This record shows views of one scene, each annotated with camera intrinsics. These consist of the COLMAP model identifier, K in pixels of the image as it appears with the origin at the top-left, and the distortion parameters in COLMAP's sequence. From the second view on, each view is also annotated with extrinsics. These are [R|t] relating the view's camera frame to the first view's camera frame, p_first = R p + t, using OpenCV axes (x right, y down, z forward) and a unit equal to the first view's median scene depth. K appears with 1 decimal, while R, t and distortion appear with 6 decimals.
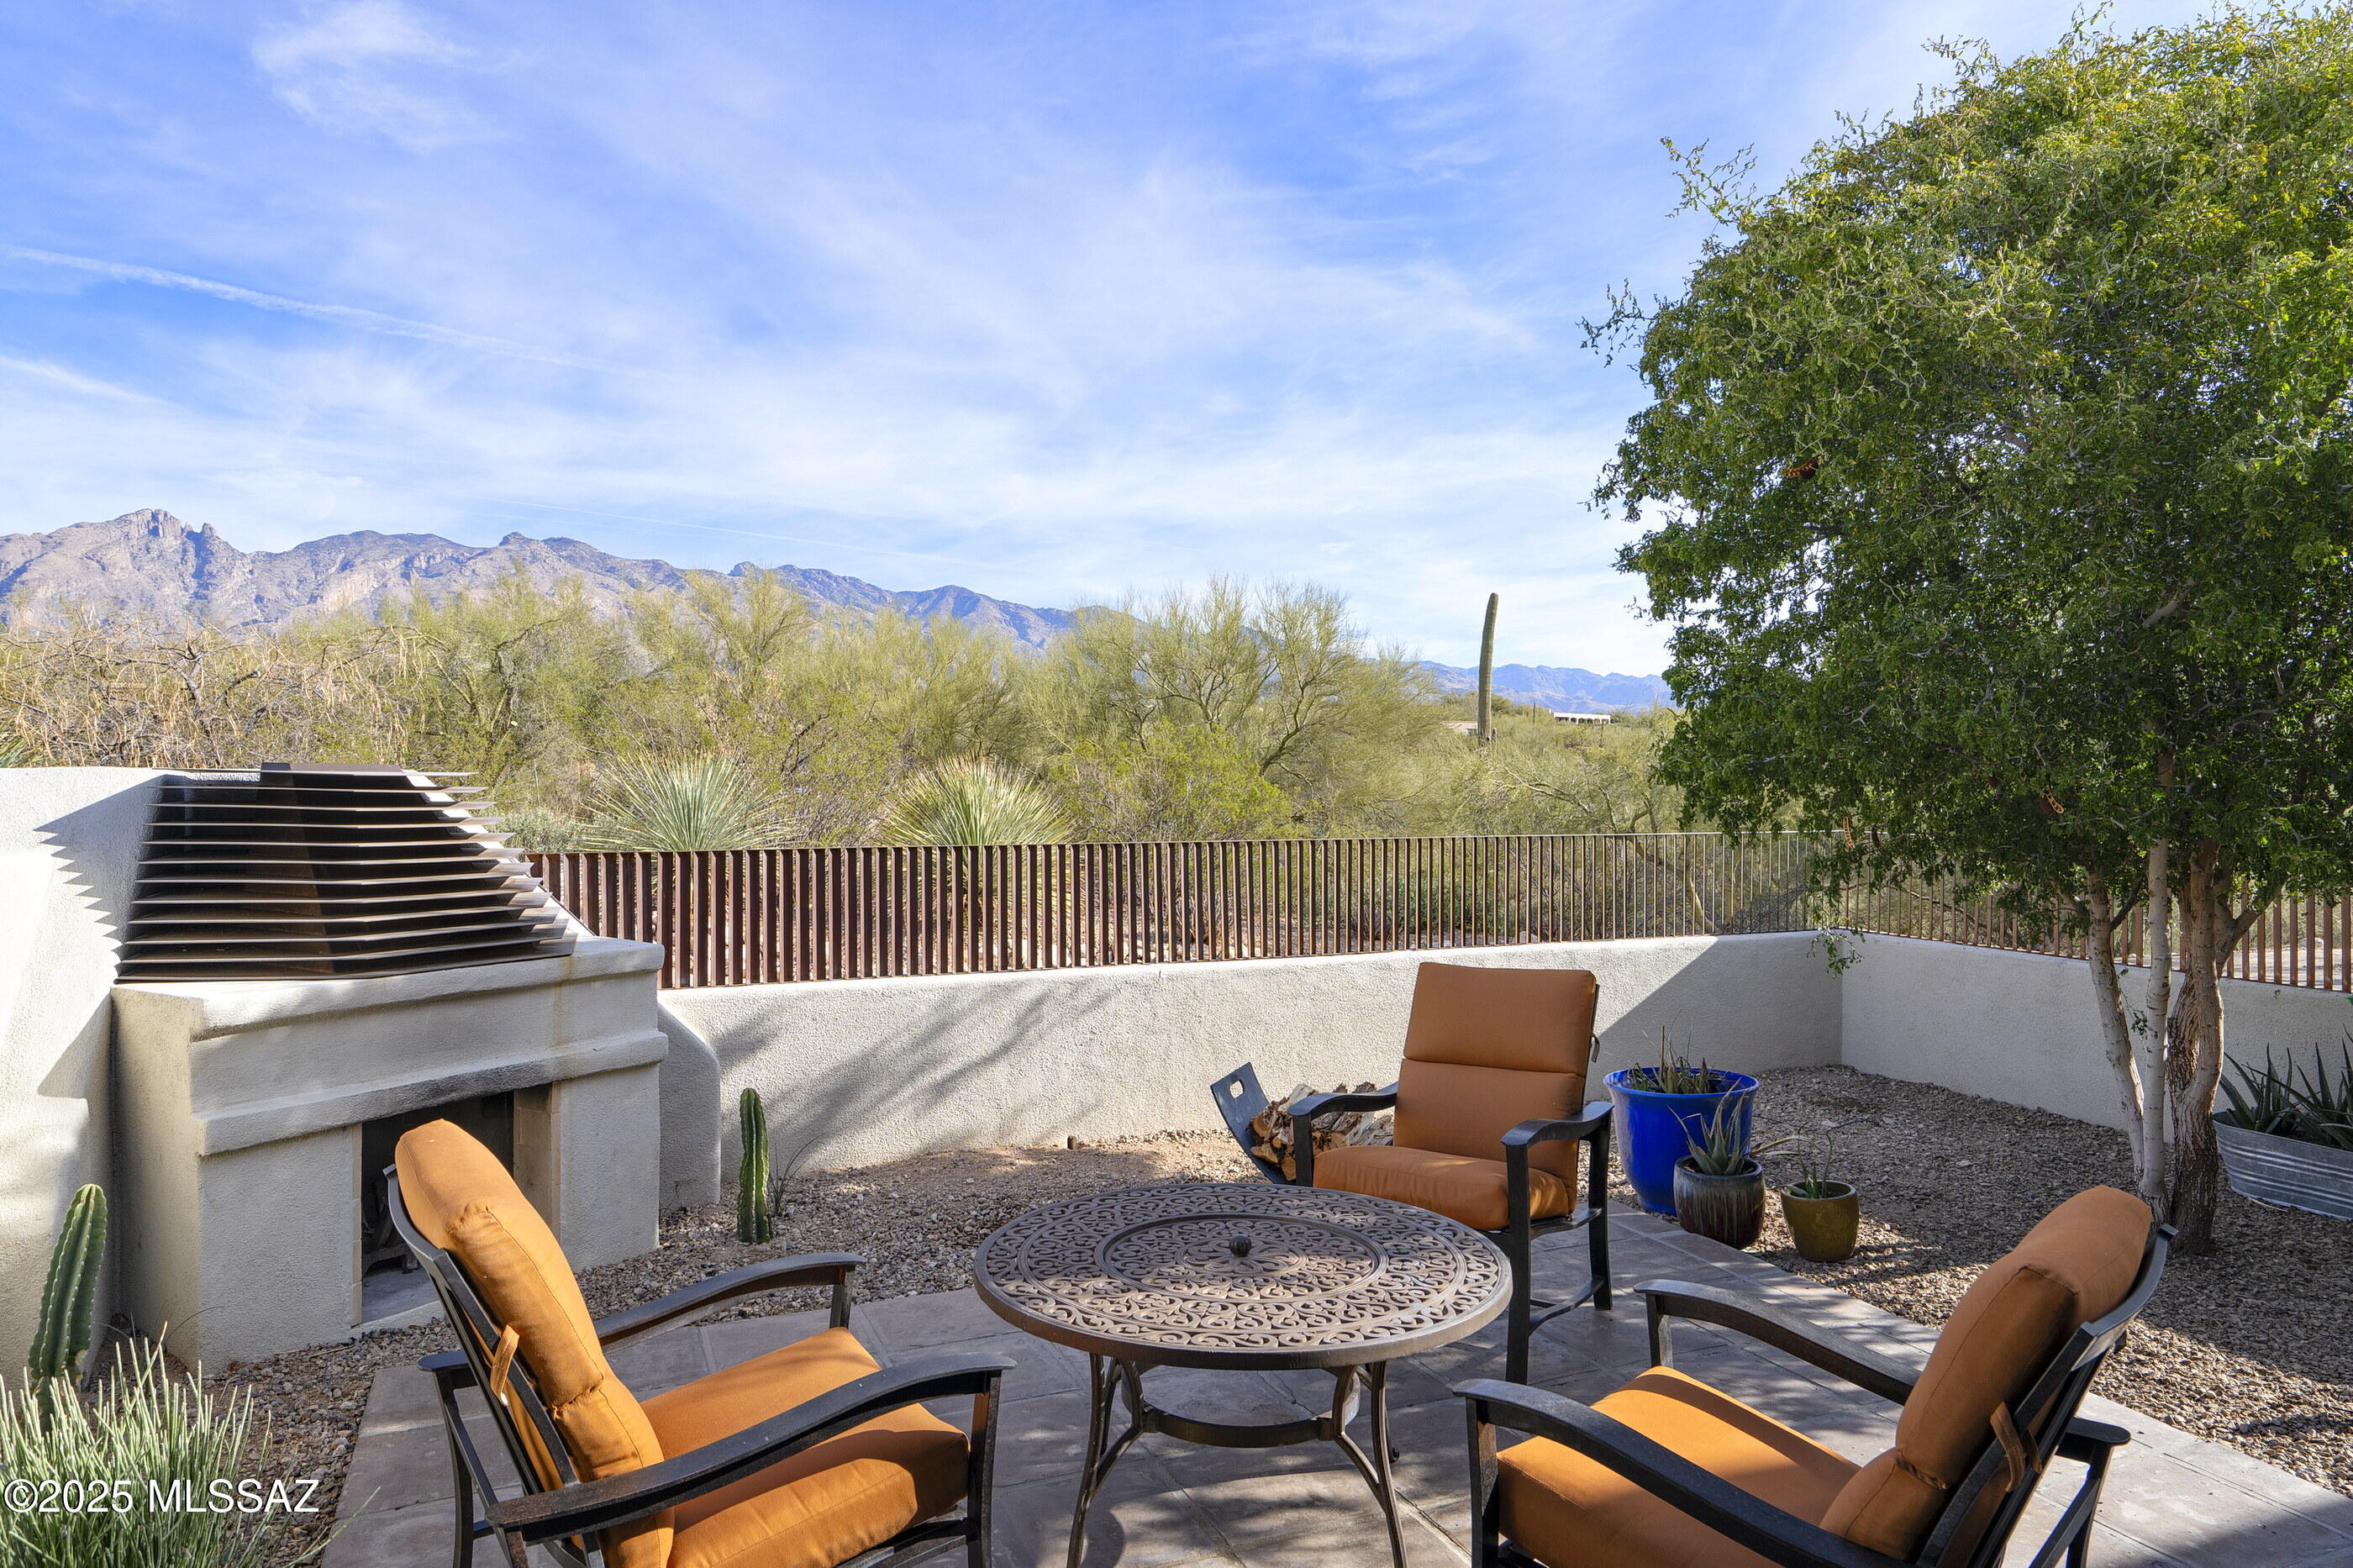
lens RADIAL K [[1494.1, 0, 1173.8], [0, 1494.1, 771.3], [0, 0, 1]] dist [-0.002442, -0.000832]
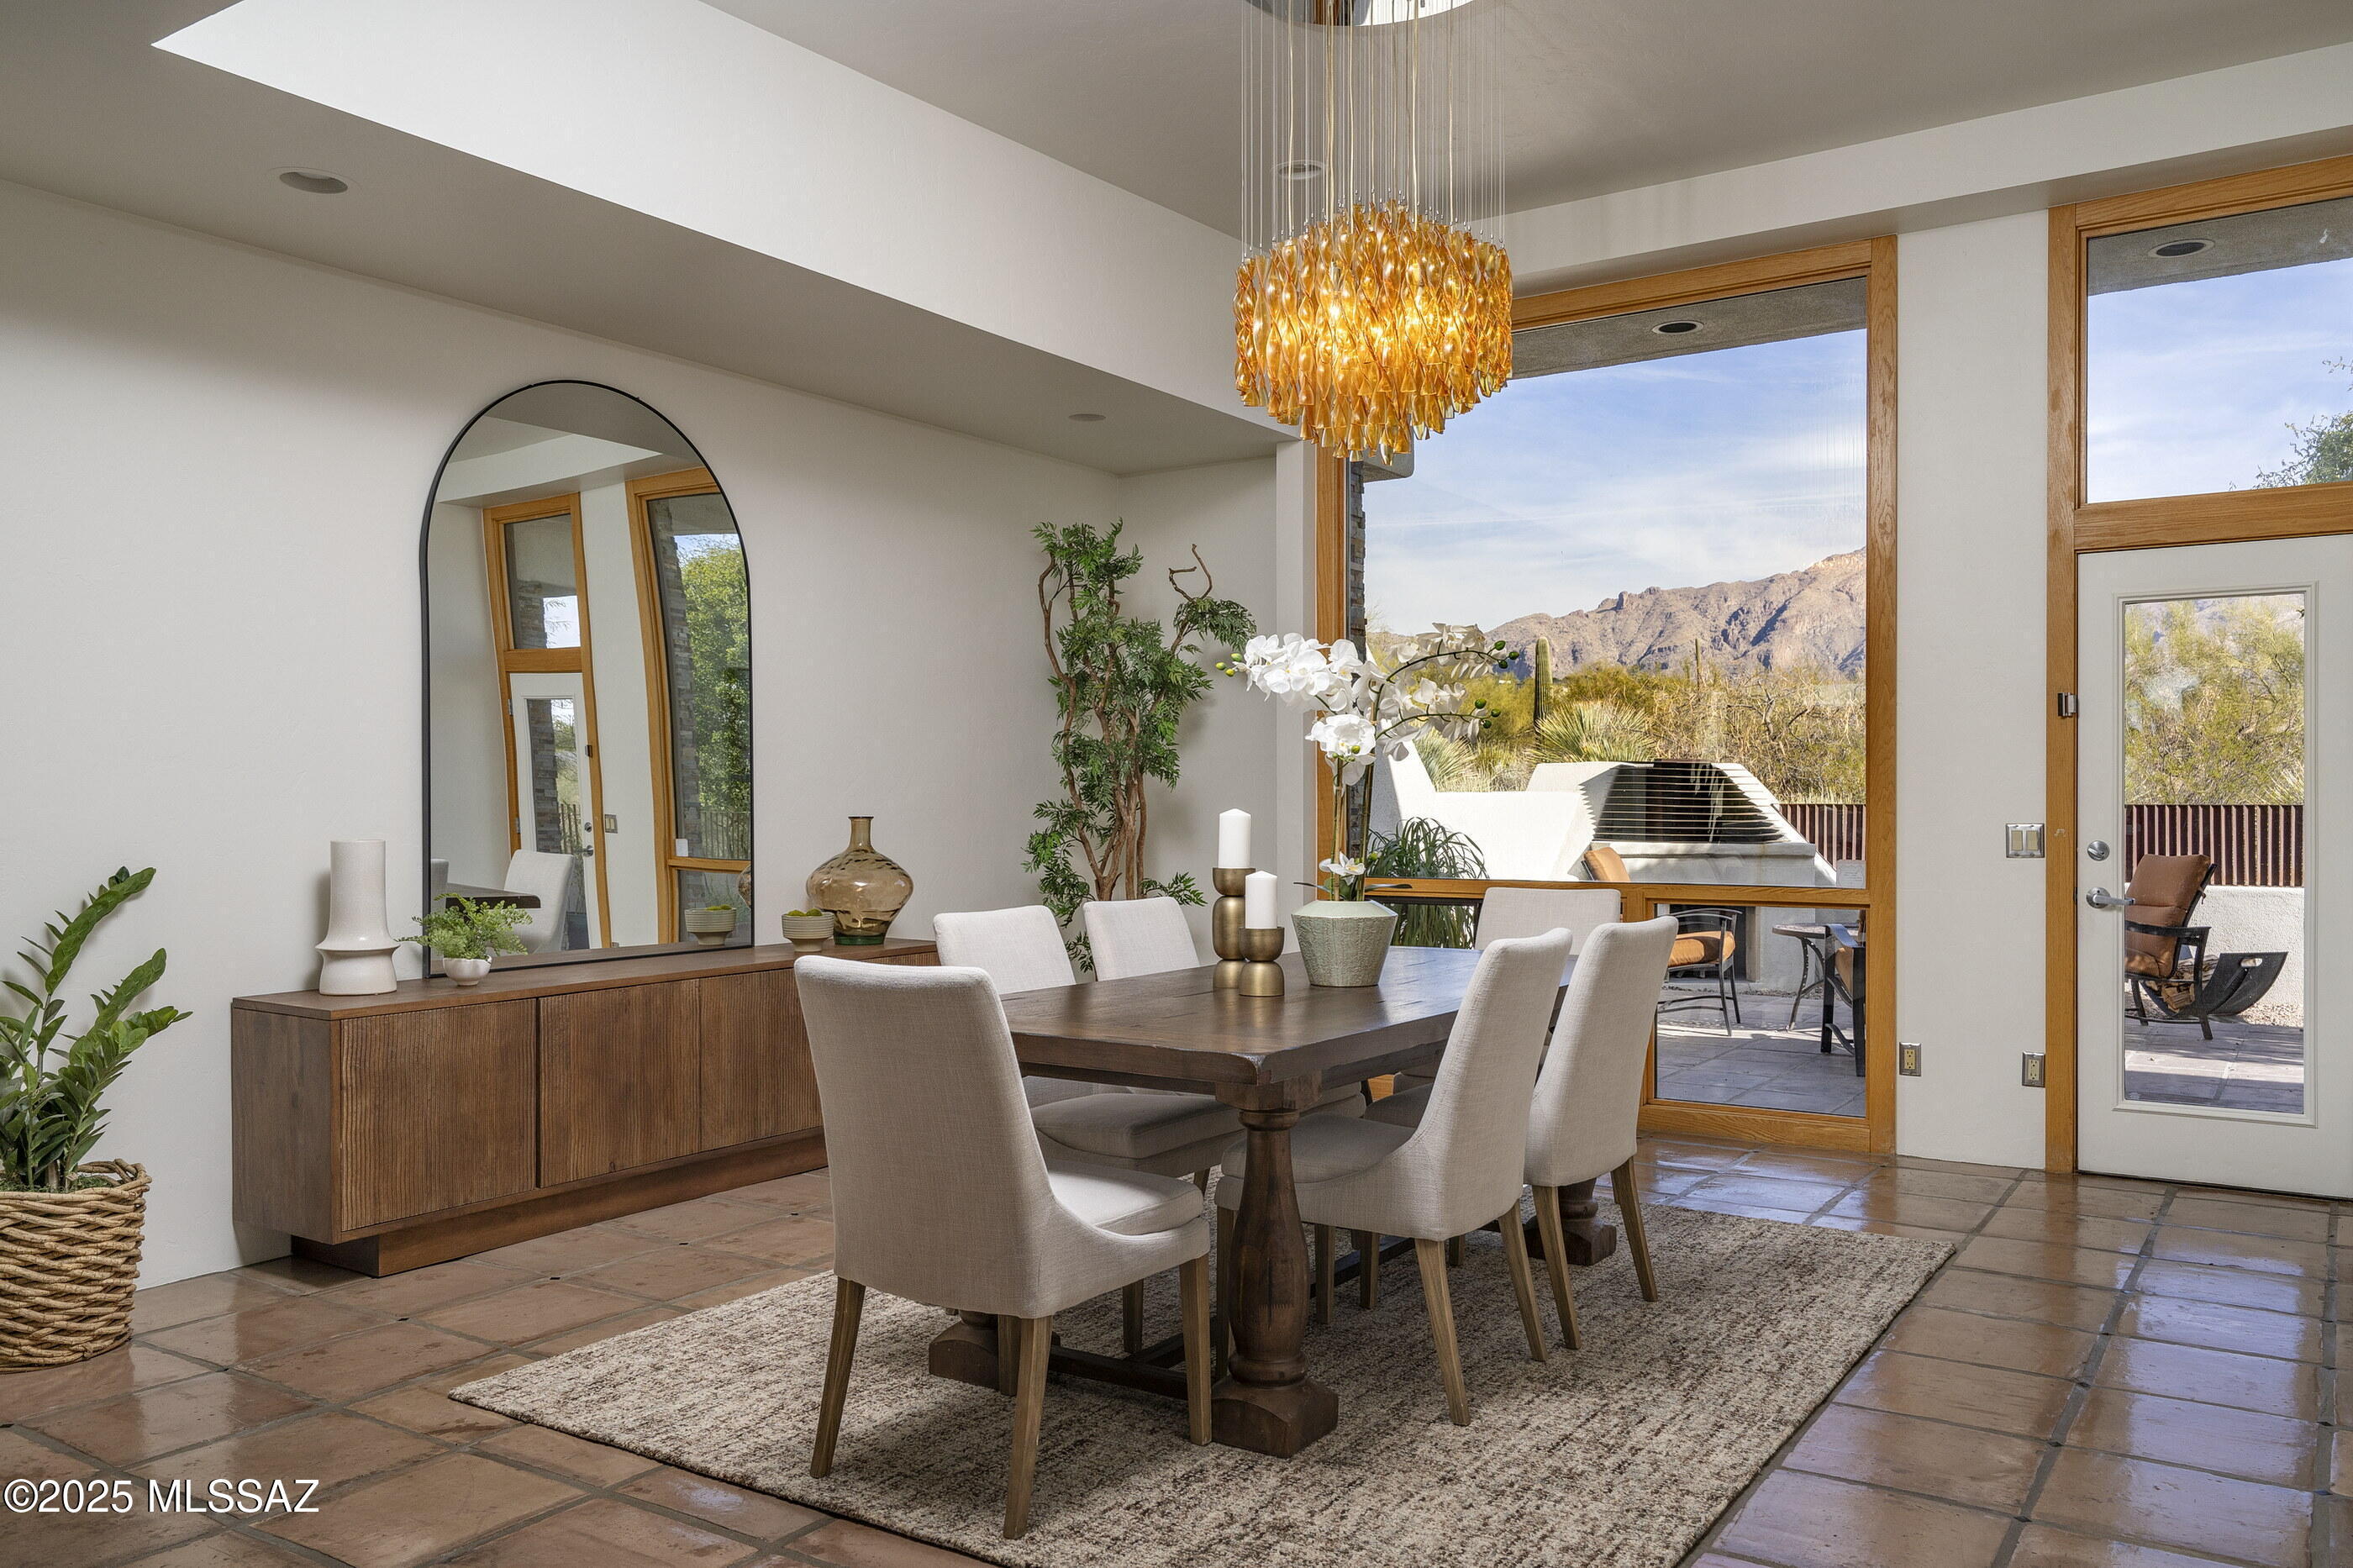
lens RADIAL K [[1804.0, 0, 1172.3], [0, 1804.0, 794.5], [0, 0, 1]] dist [-0.005078, -0.001871]
pose [[0.546200, 0.001227, -0.837654, 1.146517], [-0.007476, 0.999966, -0.003410, 0.056538], [0.837622, 0.008125, 0.546190, -1.008150]]
